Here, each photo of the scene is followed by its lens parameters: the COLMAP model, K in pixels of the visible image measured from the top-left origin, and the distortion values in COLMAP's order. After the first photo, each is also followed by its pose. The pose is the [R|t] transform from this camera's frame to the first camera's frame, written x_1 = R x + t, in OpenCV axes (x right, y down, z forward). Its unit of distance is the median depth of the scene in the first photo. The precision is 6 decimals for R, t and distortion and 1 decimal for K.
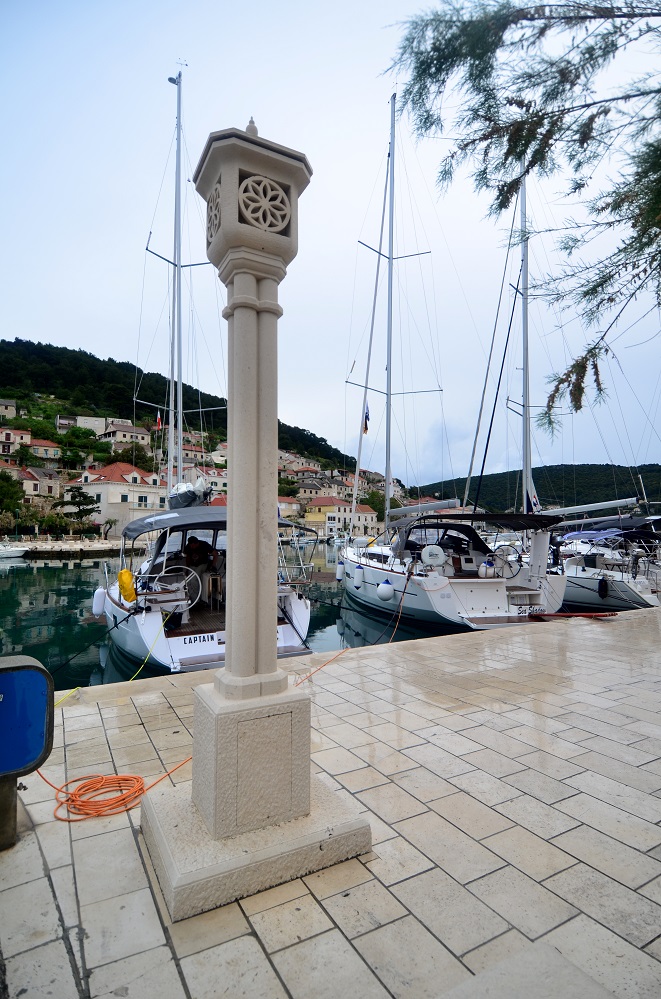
lens RADIAL K [[519.5, 0, 351.6], [0, 519.5, 498.7], [0, 0, 1]] dist [0.051201, -0.051599]
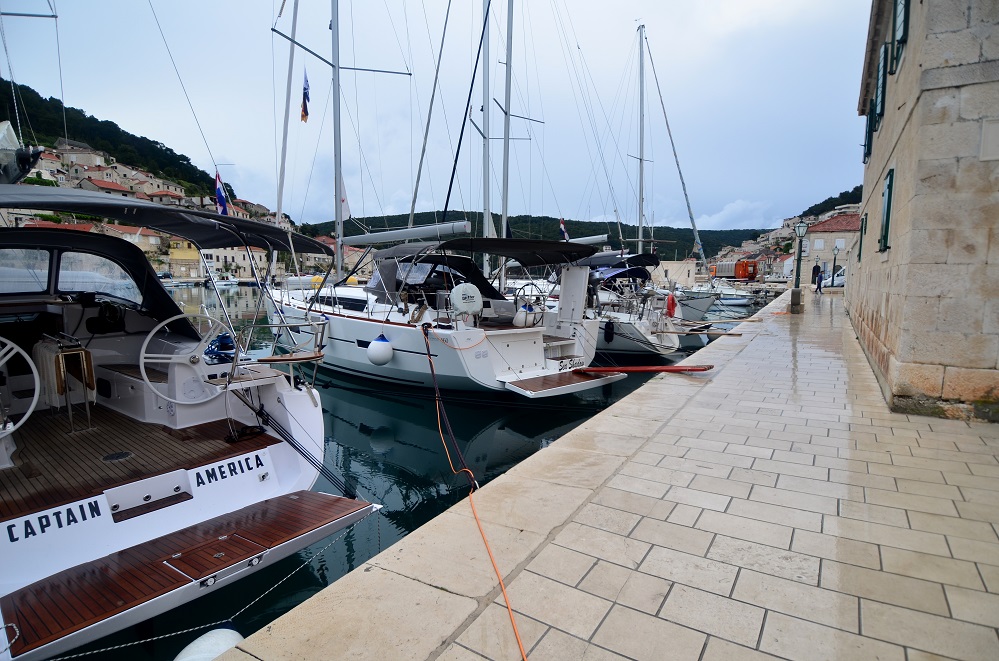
lens RADIAL K [[519.5, 0, 500.5], [0, 519.5, 343.0], [0, 0, 1]] dist [0.051201, -0.051599]
pose [[0.889575, -0.053190, 0.453682, -0.085808], [-0.034894, 0.982383, 0.183594, 0.029332], [-0.455454, -0.179151, 0.872047, 0.274640]]
